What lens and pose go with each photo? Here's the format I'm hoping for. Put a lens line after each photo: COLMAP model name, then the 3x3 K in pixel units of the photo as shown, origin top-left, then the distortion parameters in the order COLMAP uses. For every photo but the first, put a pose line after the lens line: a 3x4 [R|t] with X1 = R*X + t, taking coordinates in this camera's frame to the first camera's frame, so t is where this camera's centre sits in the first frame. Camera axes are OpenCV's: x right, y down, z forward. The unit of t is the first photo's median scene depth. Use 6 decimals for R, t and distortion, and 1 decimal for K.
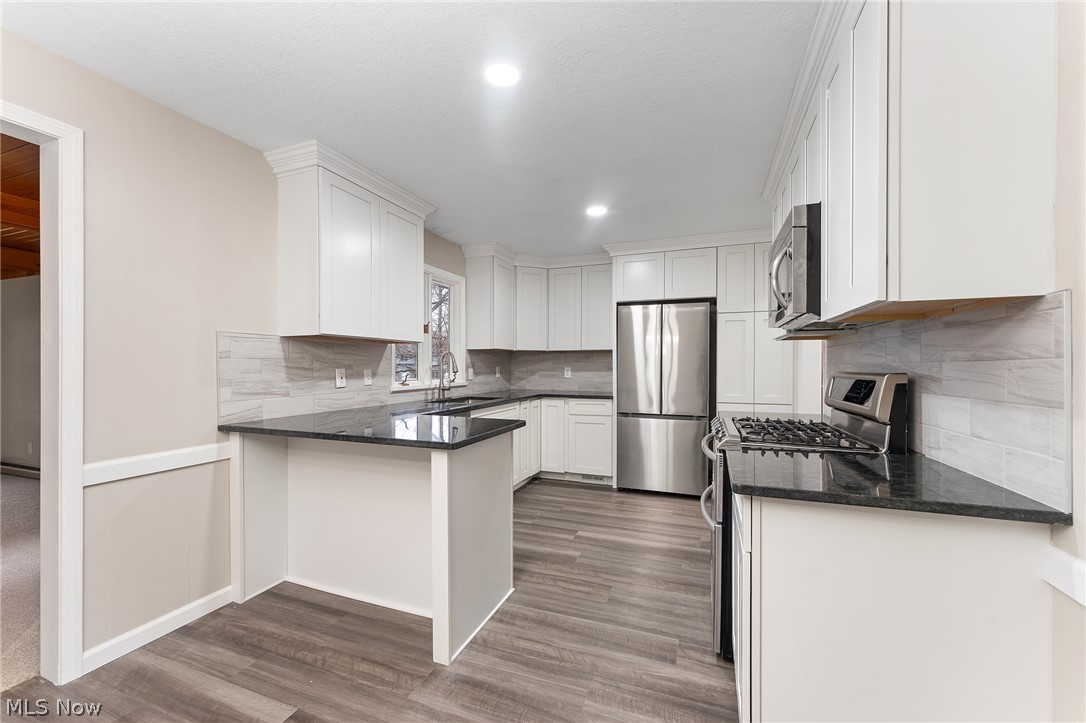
lens RADIAL K [[430.3, 0, 544.7], [0, 430.3, 363.5], [0, 0, 1]] dist [0.001461, 0.000119]
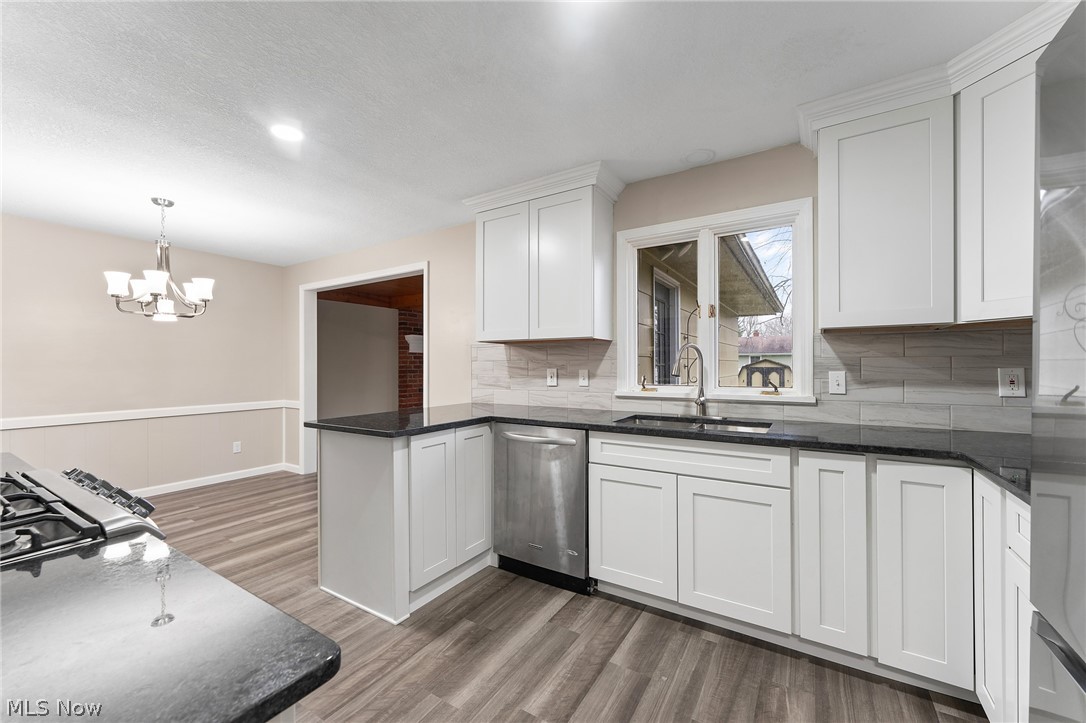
lens RADIAL K [[430.3, 0, 544.7], [0, 430.3, 363.5], [0, 0, 1]] dist [0.001461, 0.000119]
pose [[-0.192847, 0.007557, -0.981200, 0.594366], [0.014539, 0.999883, 0.004843, -0.006350], [0.981121, -0.013331, -0.192934, 1.202020]]
